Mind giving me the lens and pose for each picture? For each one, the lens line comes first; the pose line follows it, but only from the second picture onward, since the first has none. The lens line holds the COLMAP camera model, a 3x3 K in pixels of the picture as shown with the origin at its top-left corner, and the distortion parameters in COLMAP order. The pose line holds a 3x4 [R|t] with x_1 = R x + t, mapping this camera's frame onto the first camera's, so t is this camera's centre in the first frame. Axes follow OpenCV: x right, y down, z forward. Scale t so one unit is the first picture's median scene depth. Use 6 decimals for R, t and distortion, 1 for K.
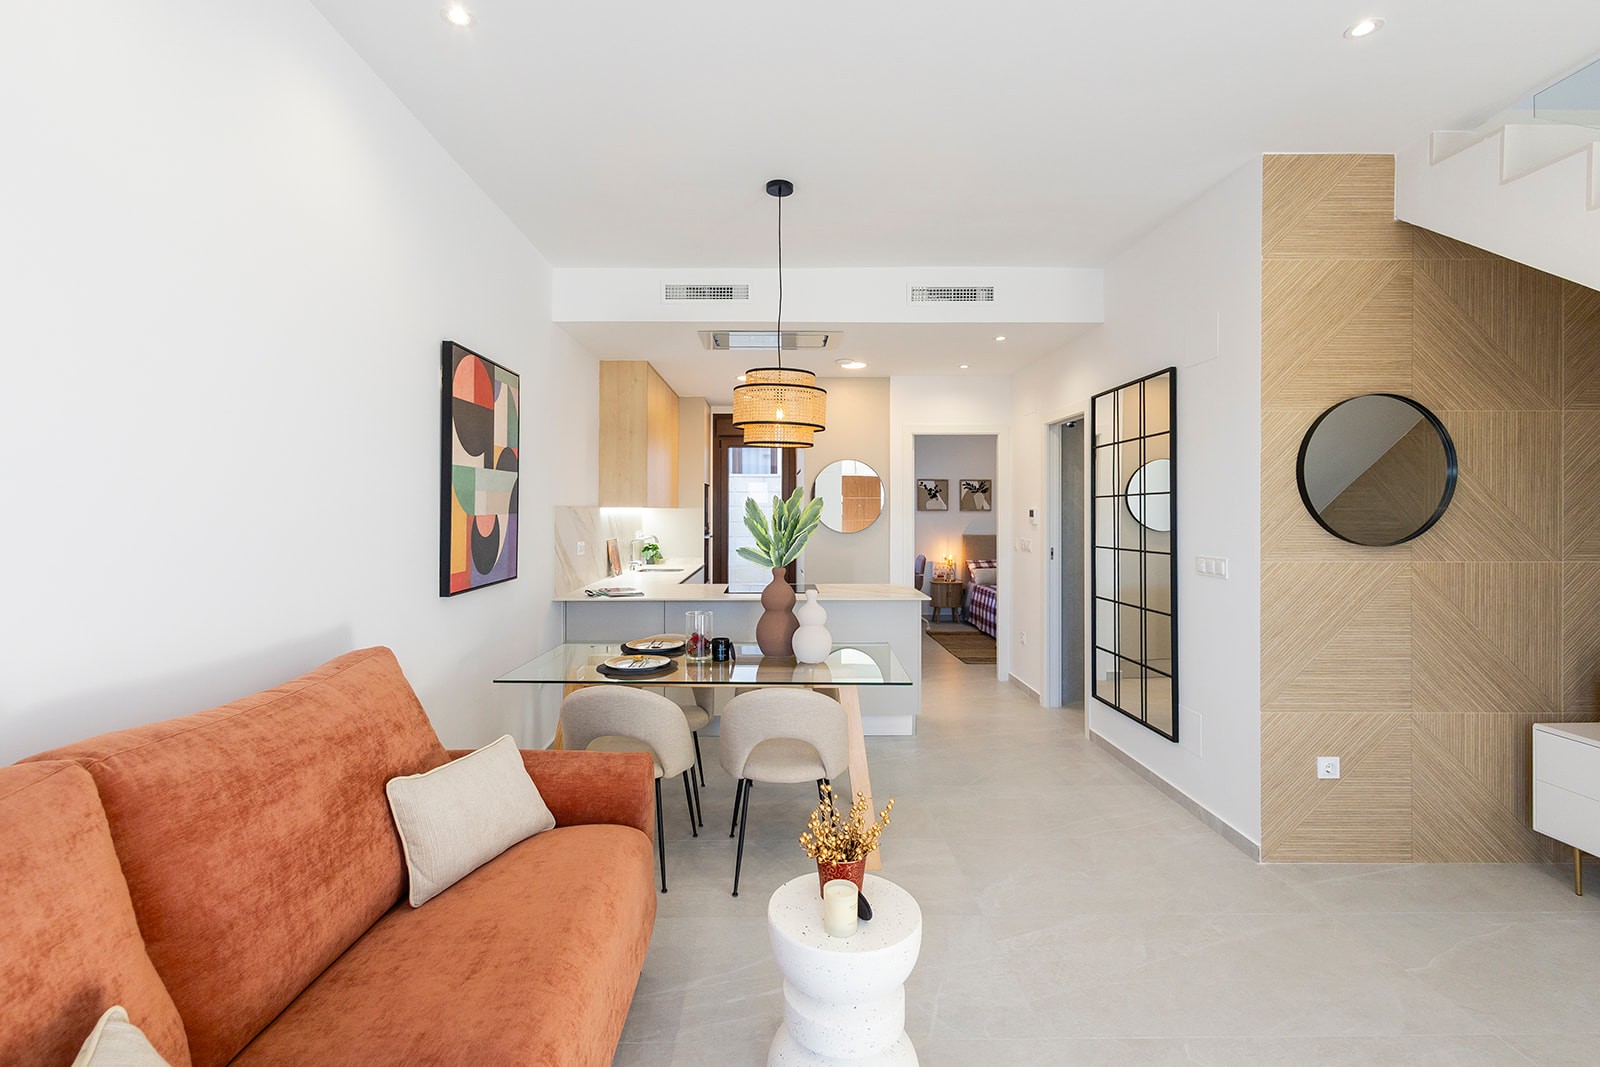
lens RADIAL K [[742.6, 0, 787.6], [0, 742.6, 513.2], [0, 0, 1]] dist [0.007995, -0.002296]
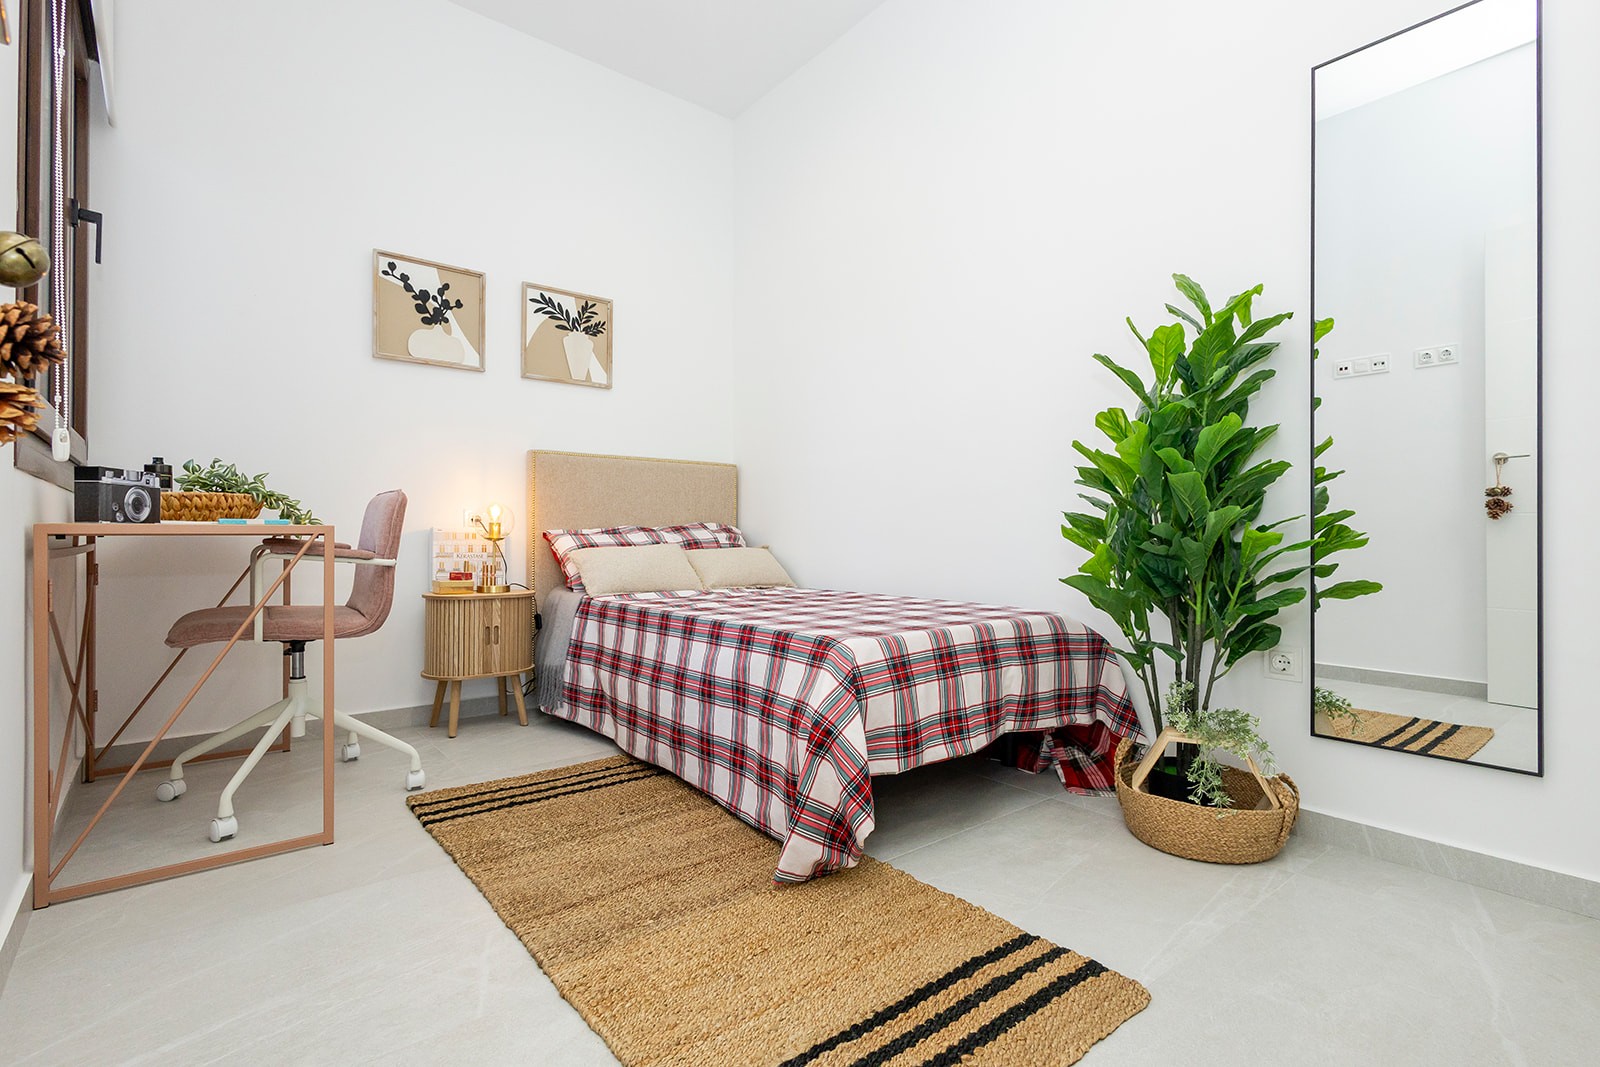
lens RADIAL K [[742.6, 0, 794.1], [0, 742.6, 542.0], [0, 0, 1]] dist [0.007995, -0.002296]
pose [[0.782784, 0.001733, 0.622290, 0.352417], [-0.000564, 0.999998, -0.002075, 0.205372], [-0.622293, 0.001273, 0.782784, 1.938237]]
